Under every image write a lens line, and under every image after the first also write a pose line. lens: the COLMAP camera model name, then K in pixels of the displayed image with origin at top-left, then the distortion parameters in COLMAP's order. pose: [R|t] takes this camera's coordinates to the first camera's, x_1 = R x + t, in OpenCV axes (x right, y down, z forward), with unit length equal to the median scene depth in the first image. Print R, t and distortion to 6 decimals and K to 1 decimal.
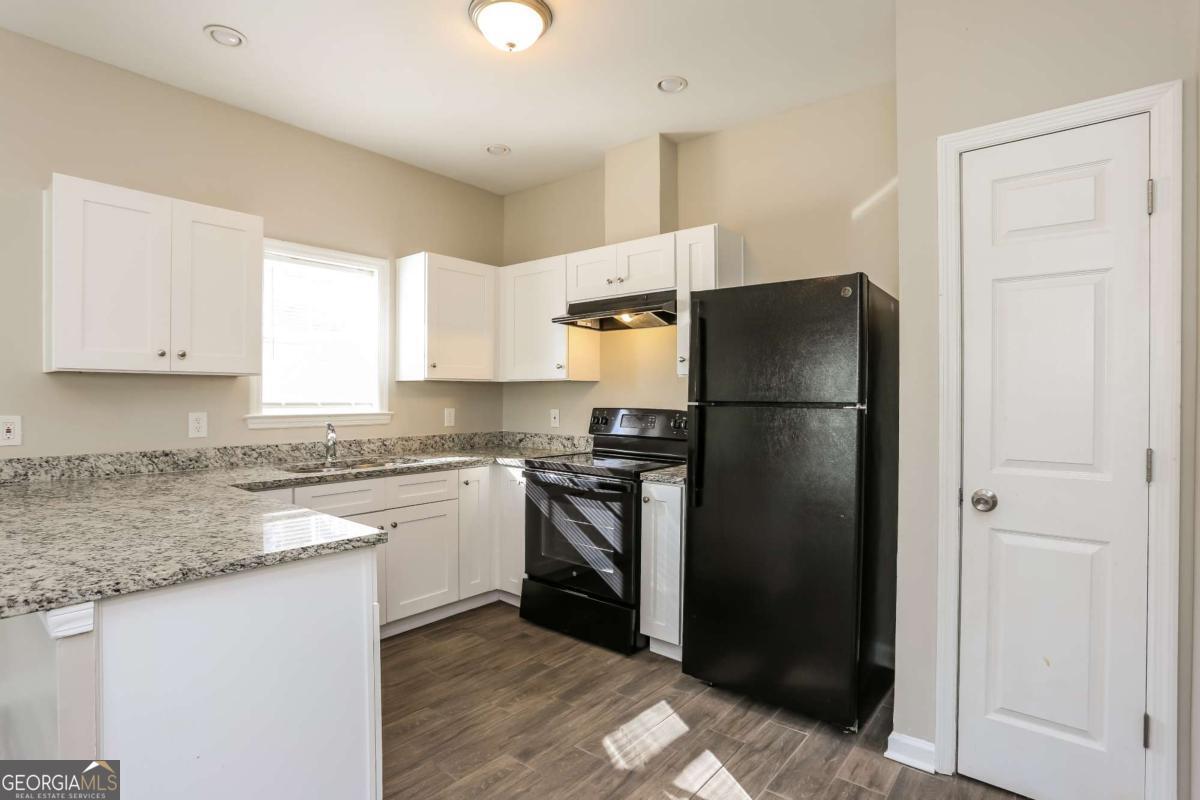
lens RADIAL K [[591.0, 0, 587.5], [0, 591.0, 398.7], [0, 0, 1]] dist [-0.044795, 0.001526]
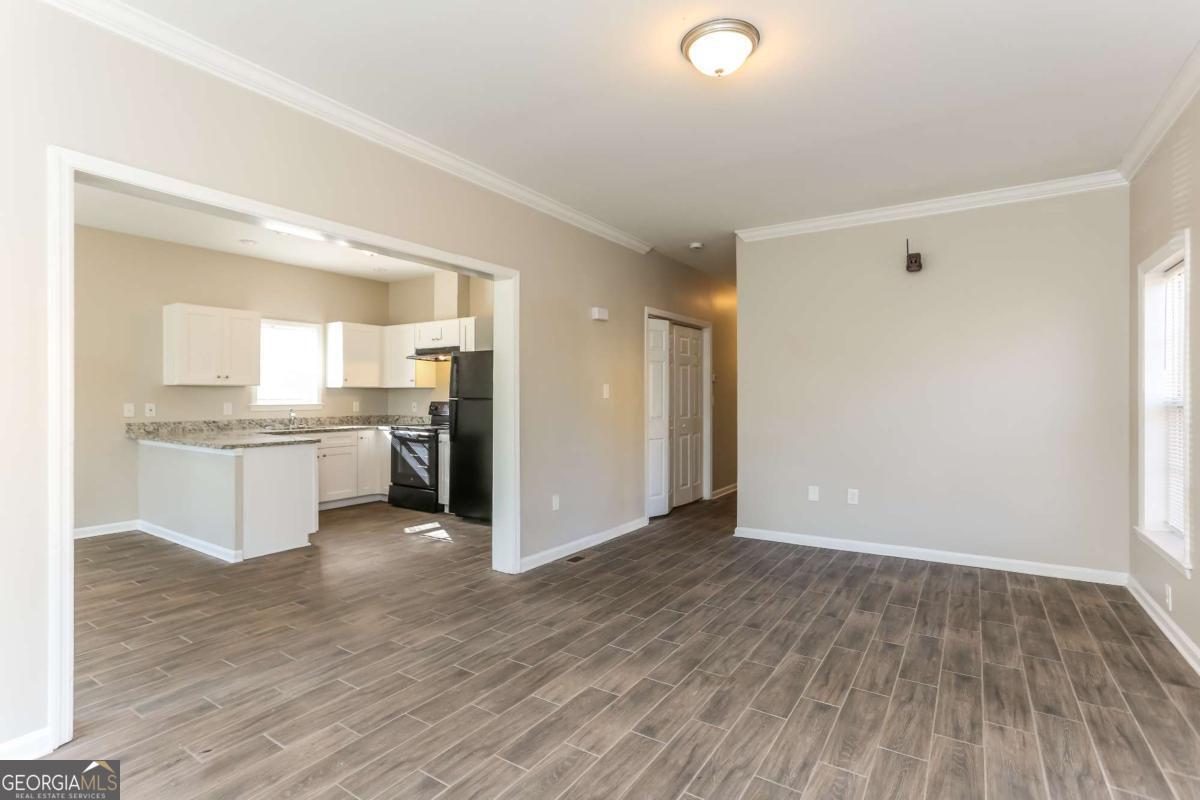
lens RADIAL K [[570.0, 0, 570.0], [0, 570.0, 397.3], [0, 0, 1]] dist [0.001419, 0.001441]
pose [[0.996796, 0.000716, 0.079983, 0.357964], [-0.000792, 0.999999, 0.000919, -0.000400], [-0.079983, -0.000979, 0.996796, -1.029554]]
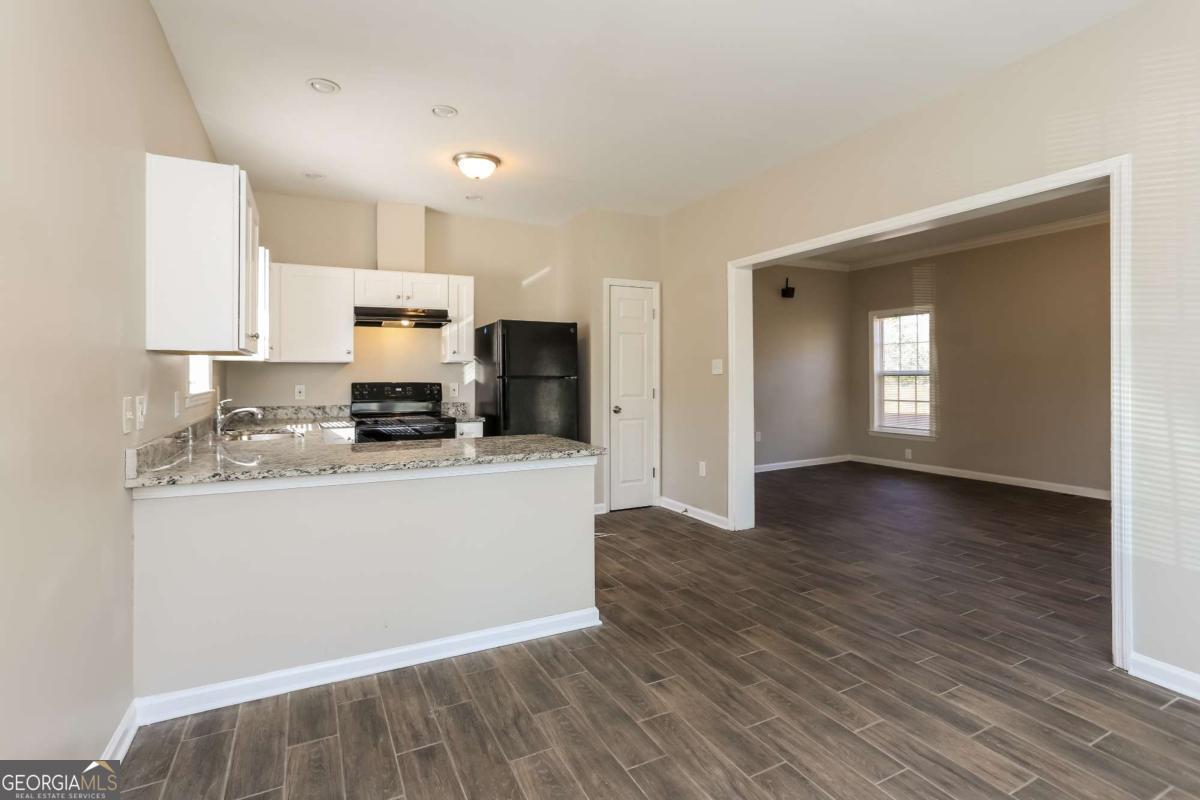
lens RADIAL K [[550.0, 0, 623.5], [0, 550.0, 369.2], [0, 0, 1]] dist [-0.012865, 0.000189]
pose [[0.403955, 0.003890, 0.914771, -1.012652], [0.007326, 0.999945, -0.007487, -0.001477], [-0.914750, 0.009726, 0.403904, -0.074487]]
